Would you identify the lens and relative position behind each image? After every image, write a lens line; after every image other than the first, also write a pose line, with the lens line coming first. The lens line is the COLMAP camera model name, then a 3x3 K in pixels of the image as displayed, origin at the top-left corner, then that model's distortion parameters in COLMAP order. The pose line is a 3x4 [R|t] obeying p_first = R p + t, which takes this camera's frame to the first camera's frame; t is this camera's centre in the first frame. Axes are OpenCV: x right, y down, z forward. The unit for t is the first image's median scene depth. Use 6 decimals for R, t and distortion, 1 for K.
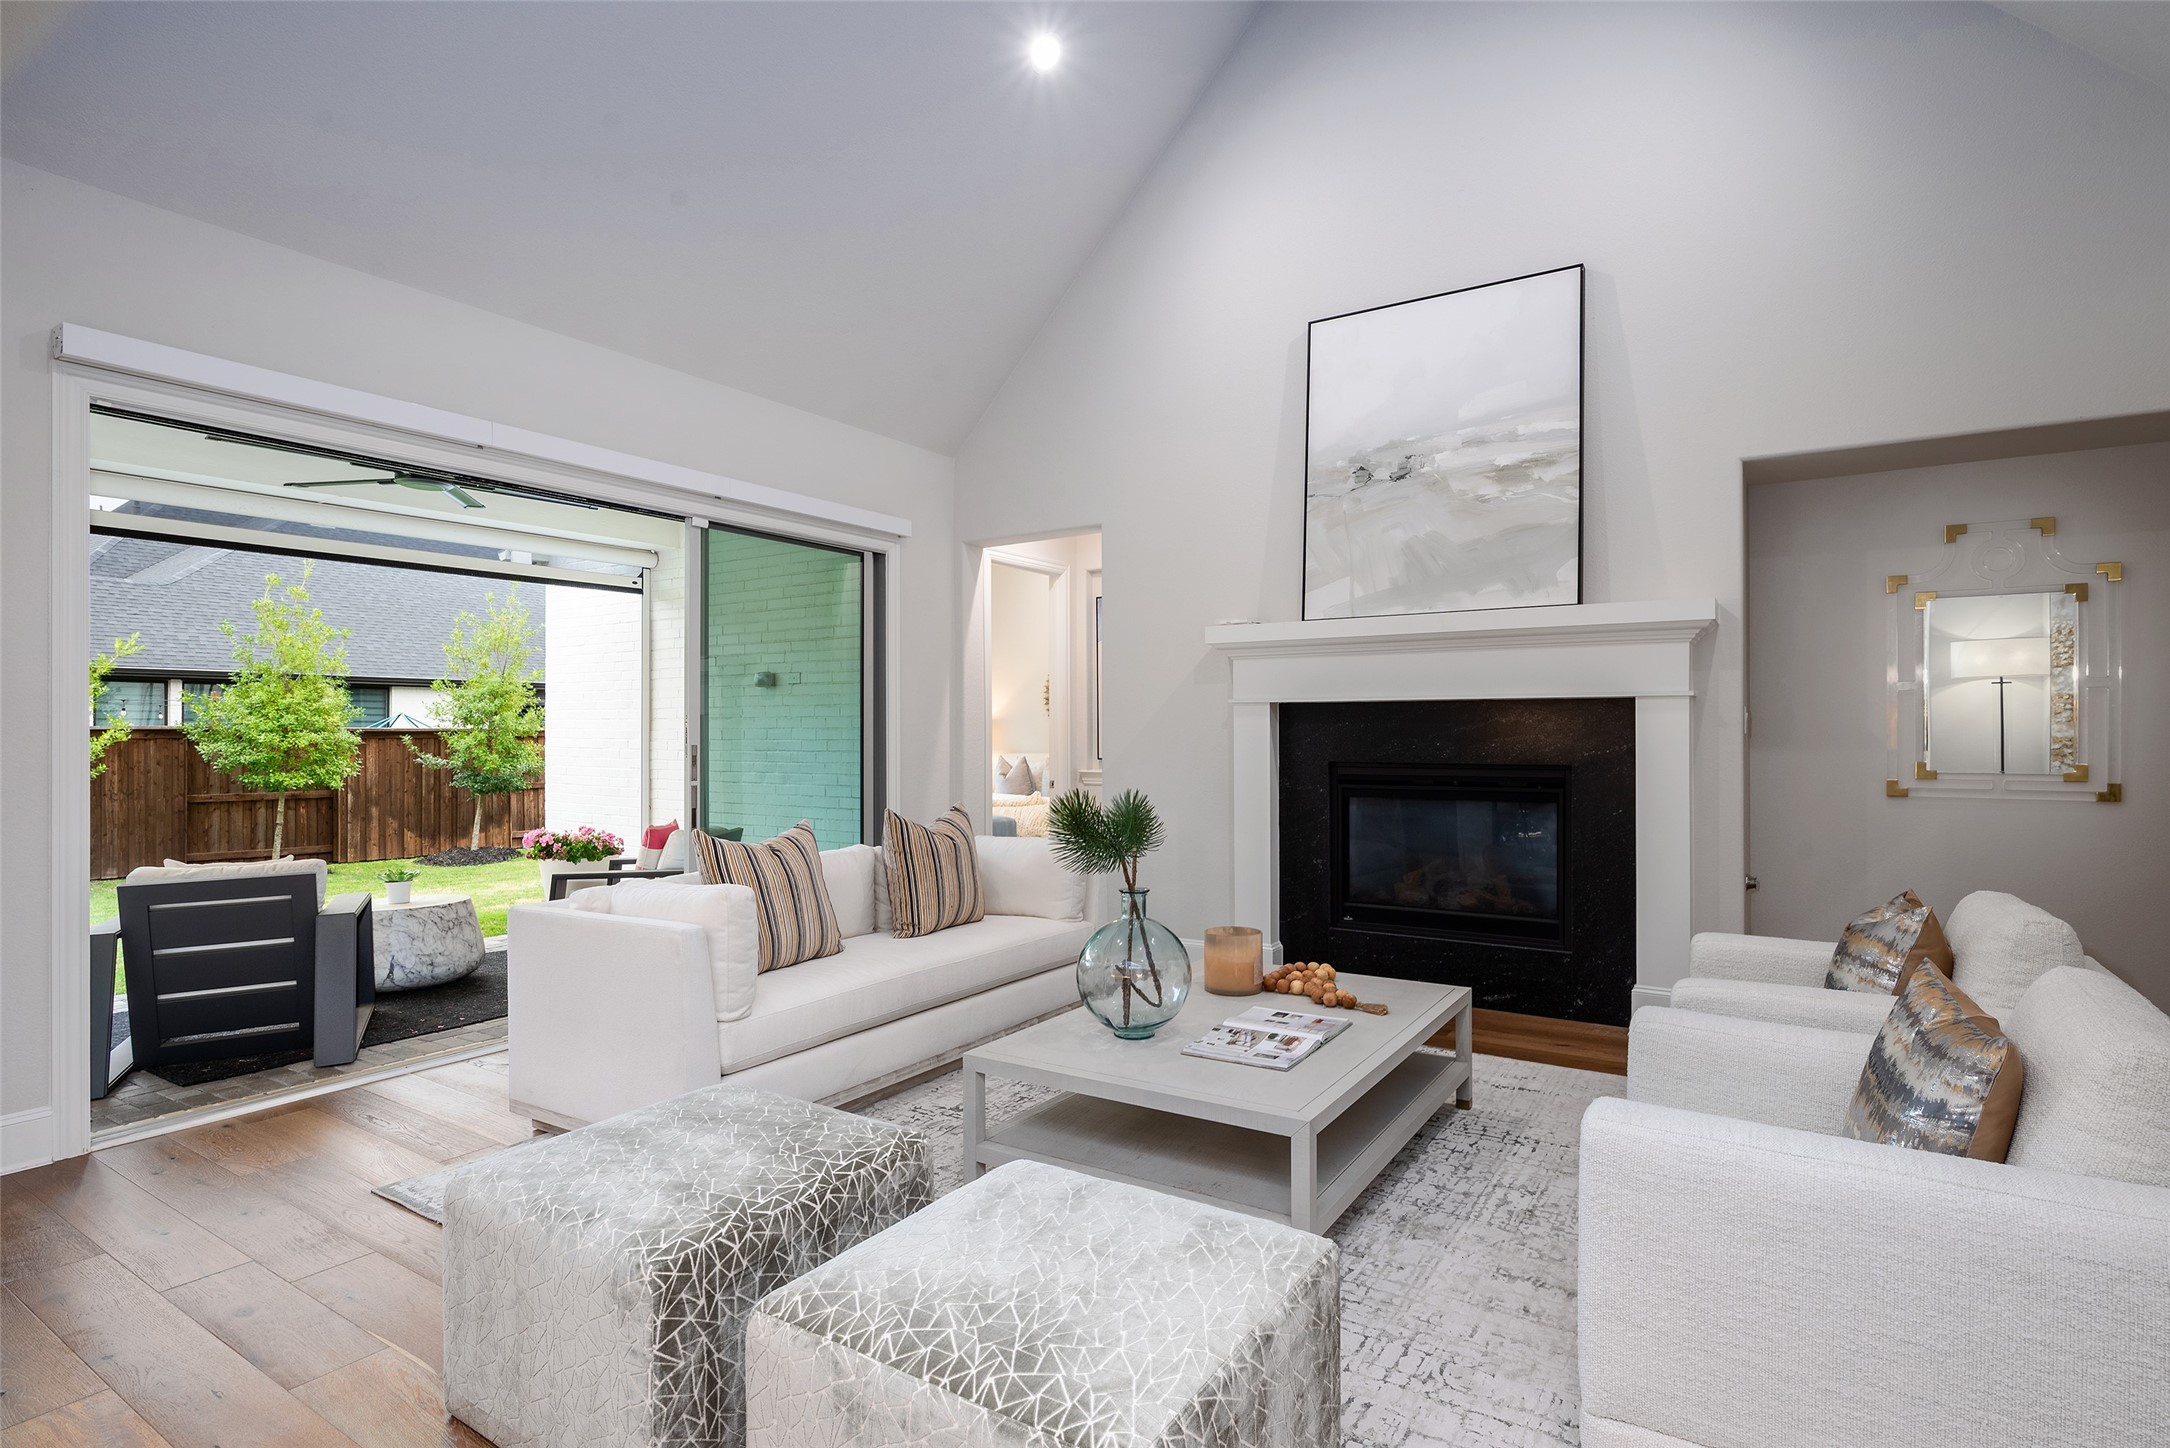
lens RADIAL K [[1084.6, 0, 1085.0], [0, 1084.6, 724.0], [0, 0, 1]] dist [-0.003647, -0.000334]
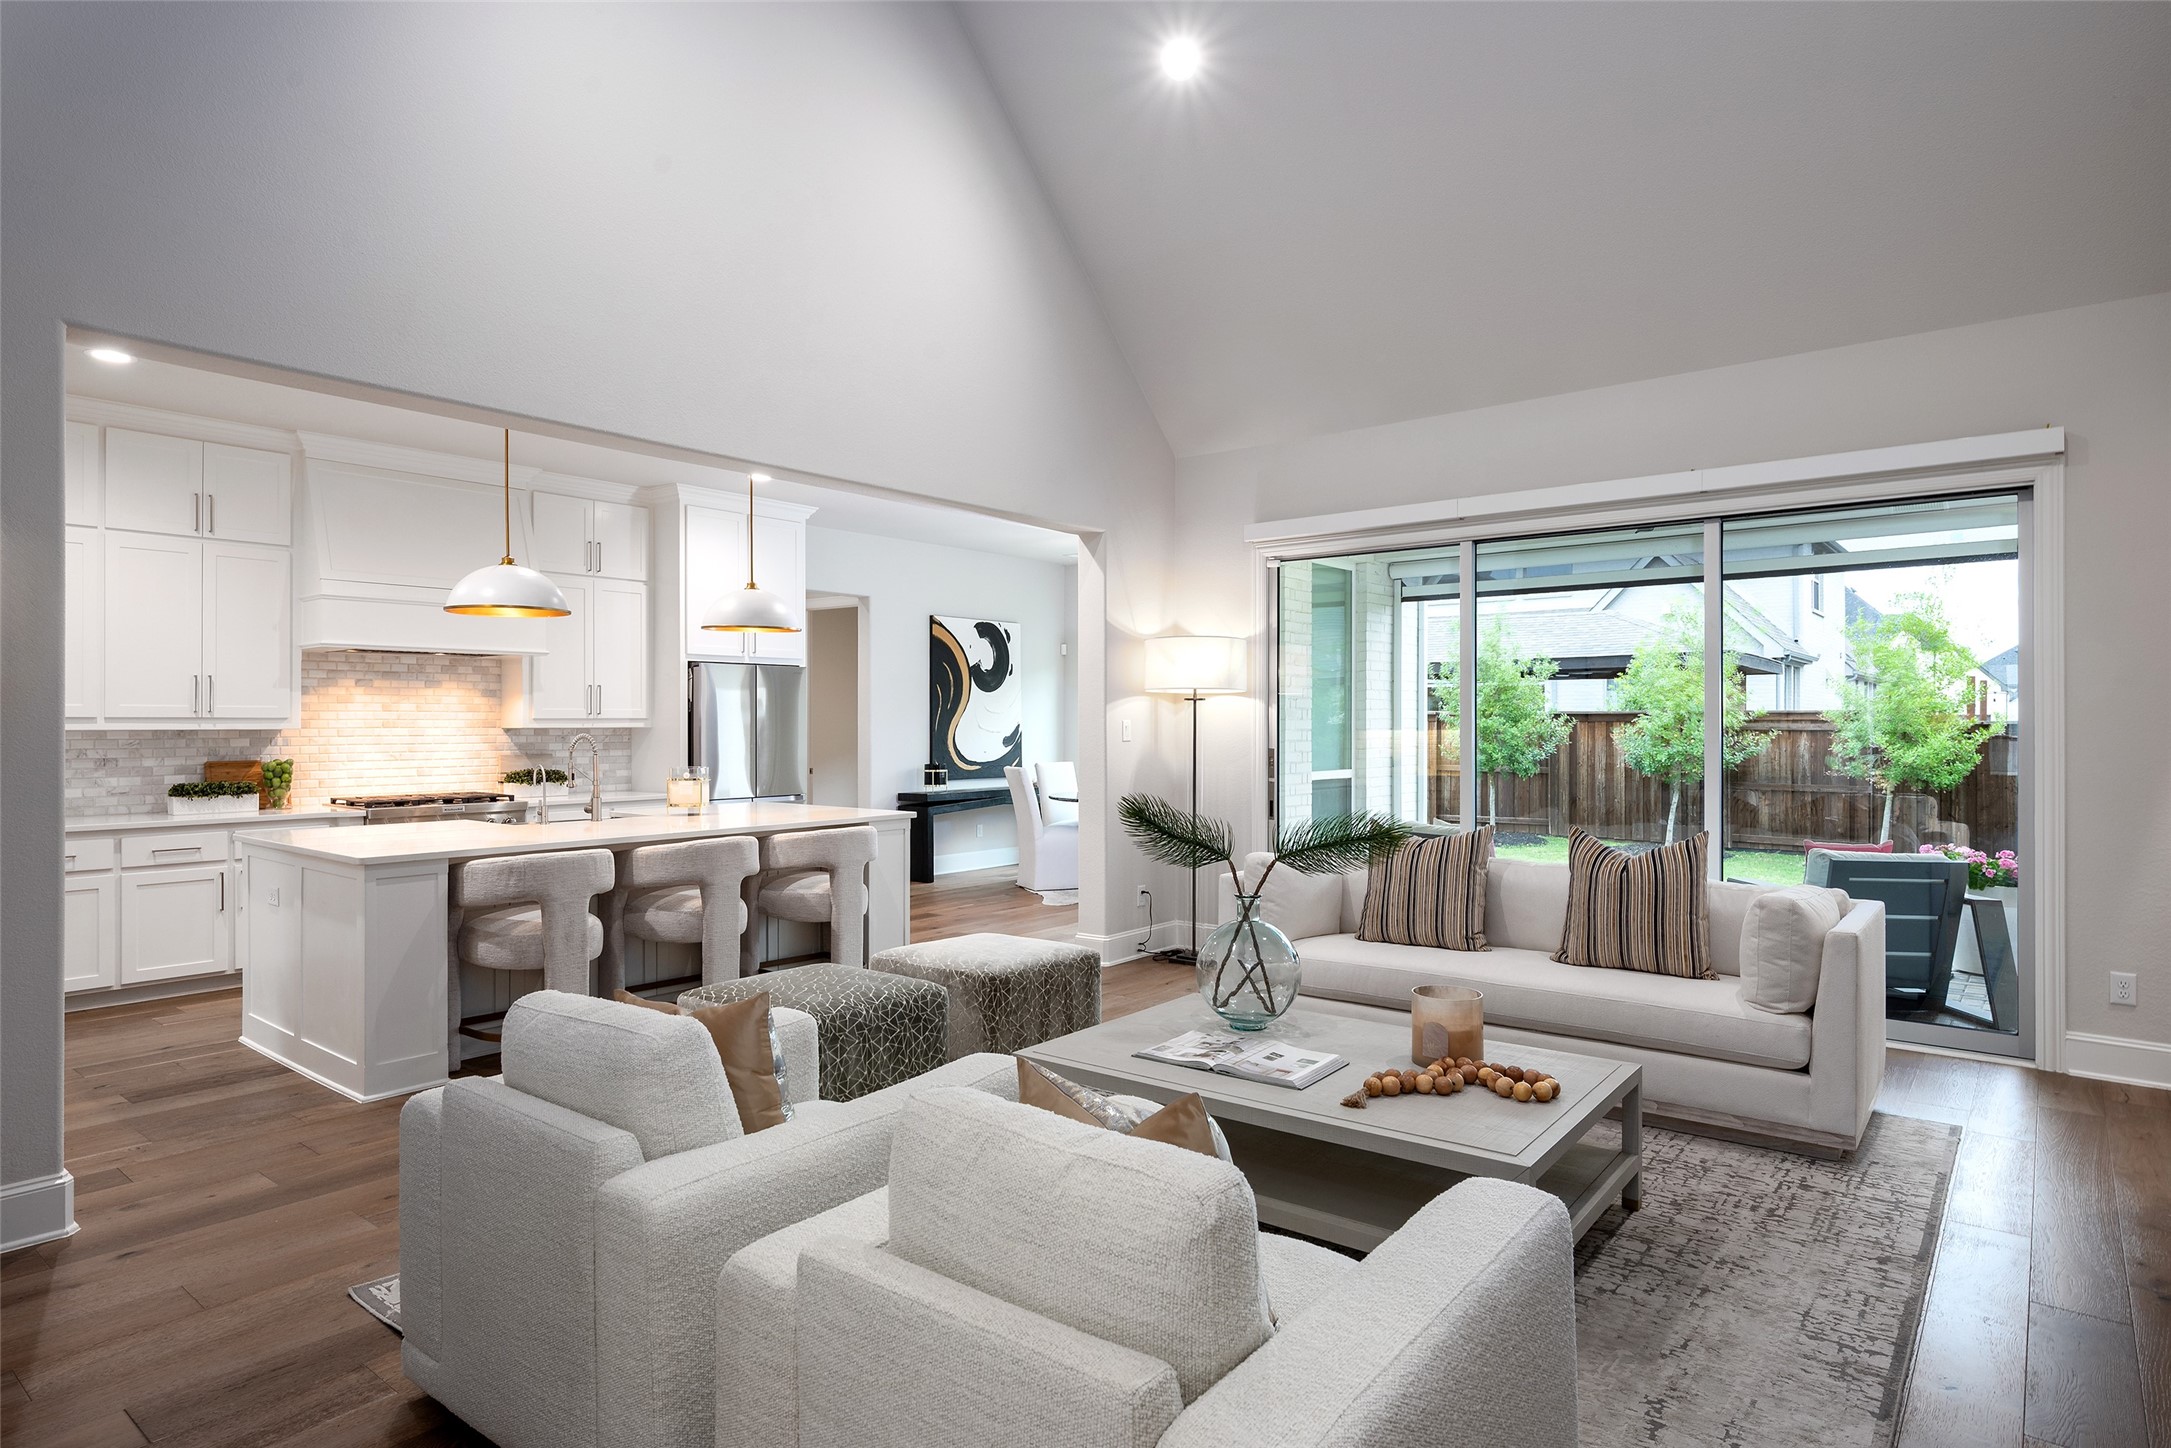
lens RADIAL K [[1186.6, 0, 1085.5], [0, 1186.6, 724.0], [0, 0, 1]] dist [0.003456, 0.000658]
pose [[-0.087429, 0.004272, -0.996162, 0.738944], [0.009116, 0.999952, 0.003488, -0.015545], [0.996129, -0.008776, -0.087464, 0.552977]]
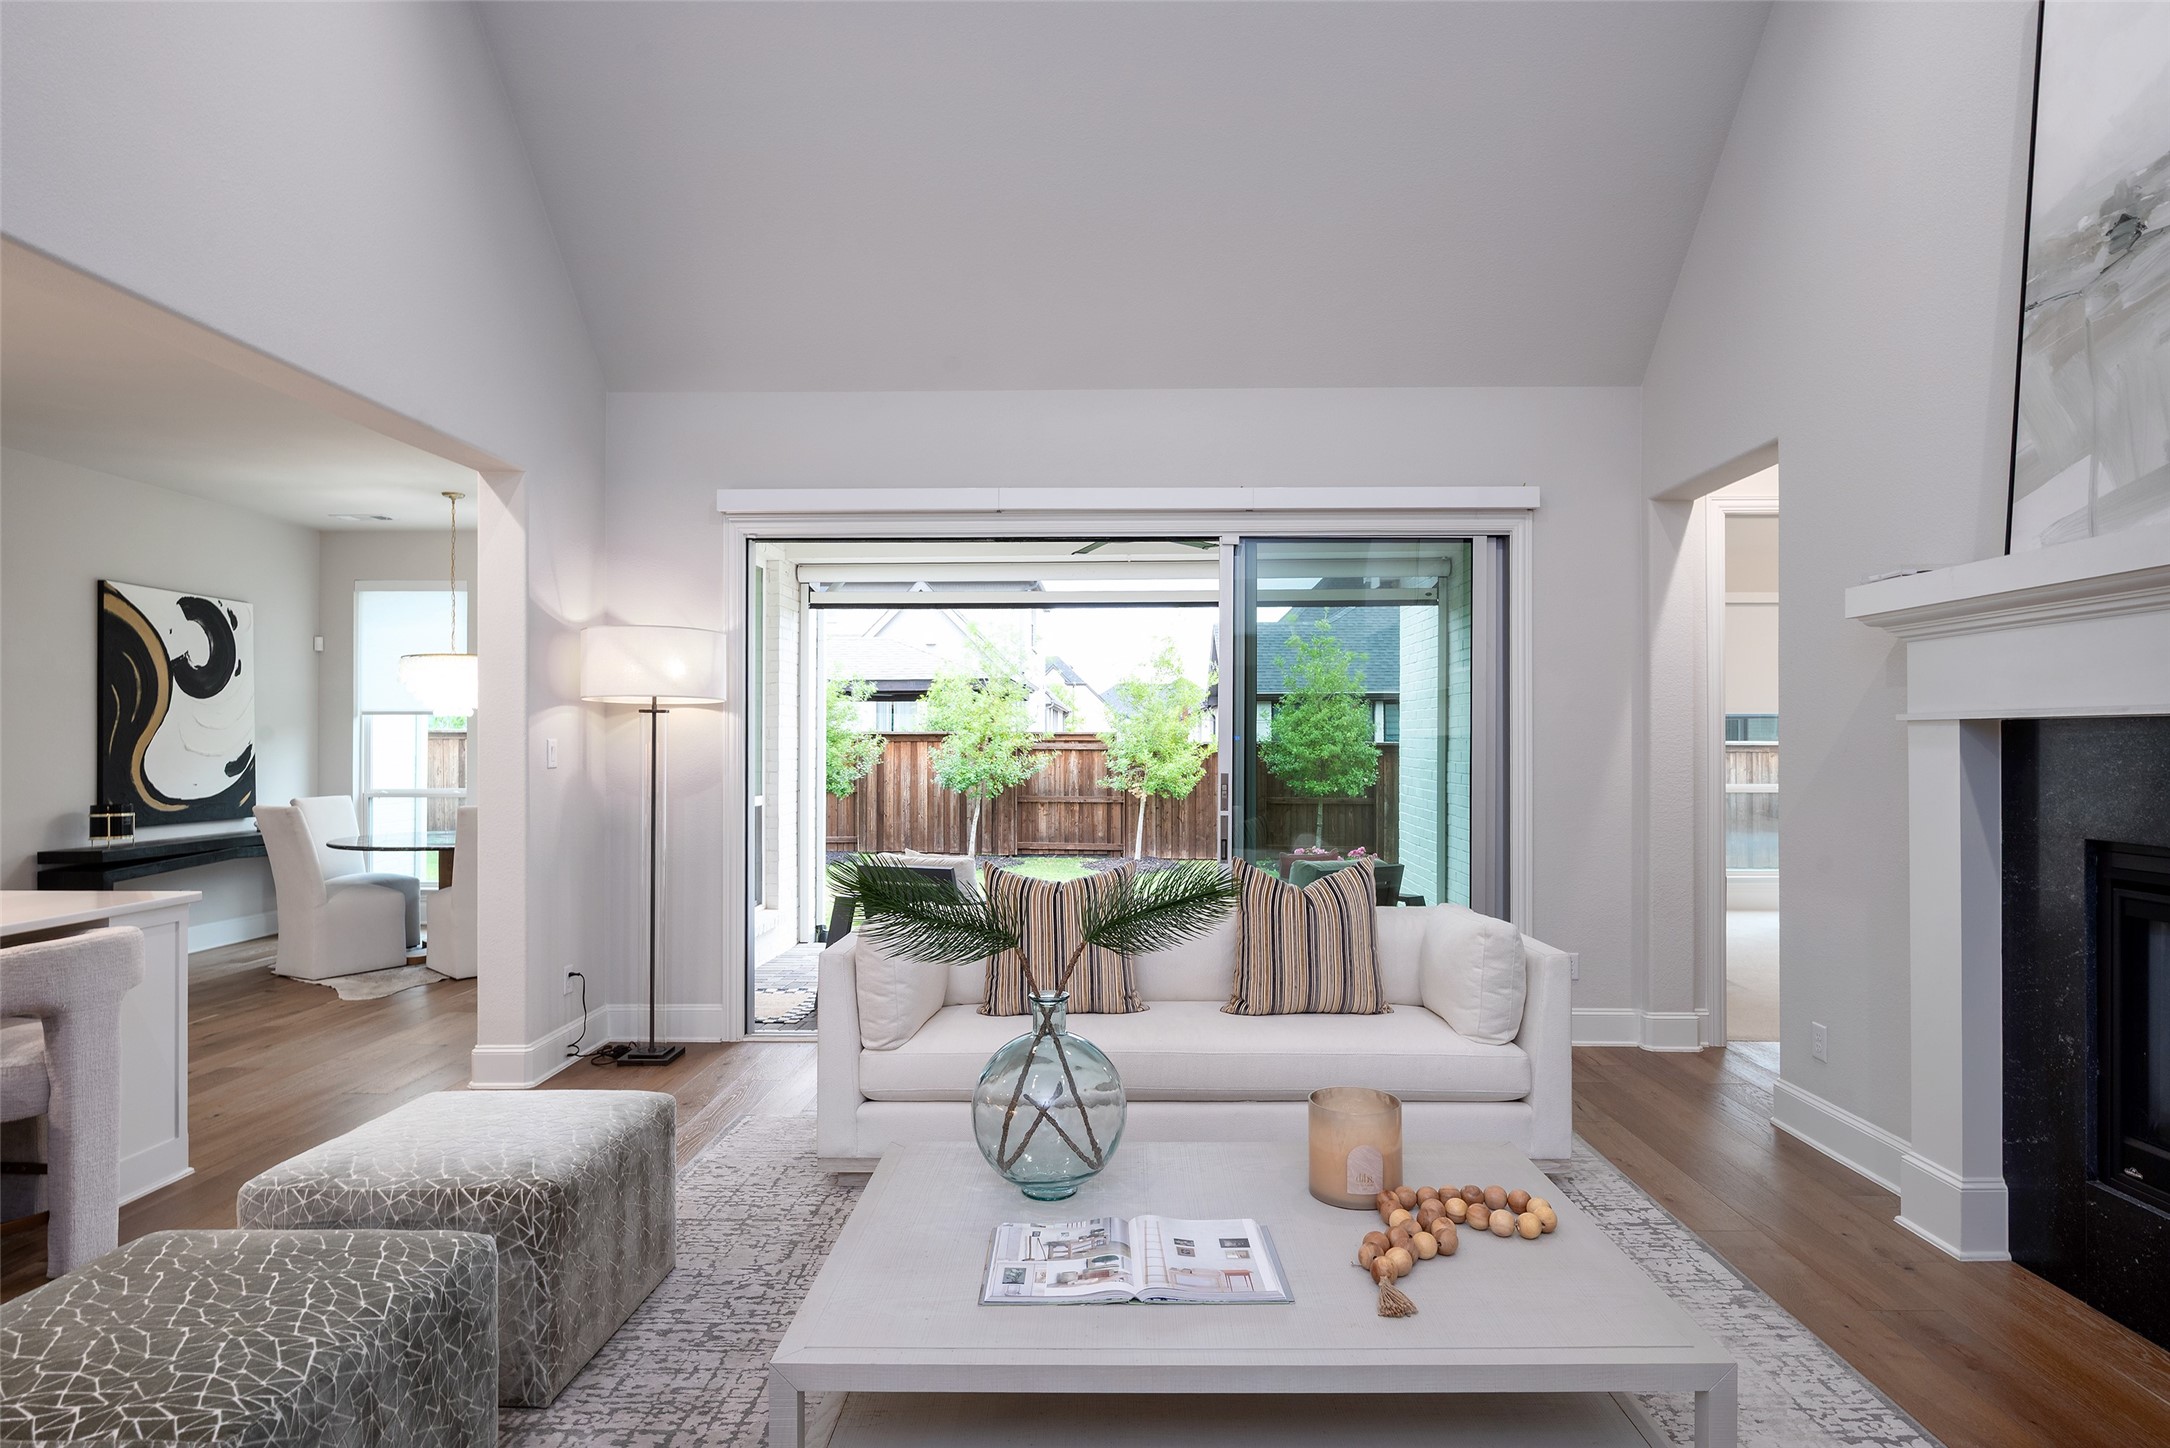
lens RADIAL K [[1140.2, 0, 1091.6], [0, 1140.2, 740.4], [0, 0, 1]] dist [-0.000554, -0.001061]
pose [[0.540084, 0.001362, -0.841610, 0.422689], [0.005613, 0.999971, 0.005220, -0.015584], [0.841592, -0.007544, 0.540061, 0.354718]]
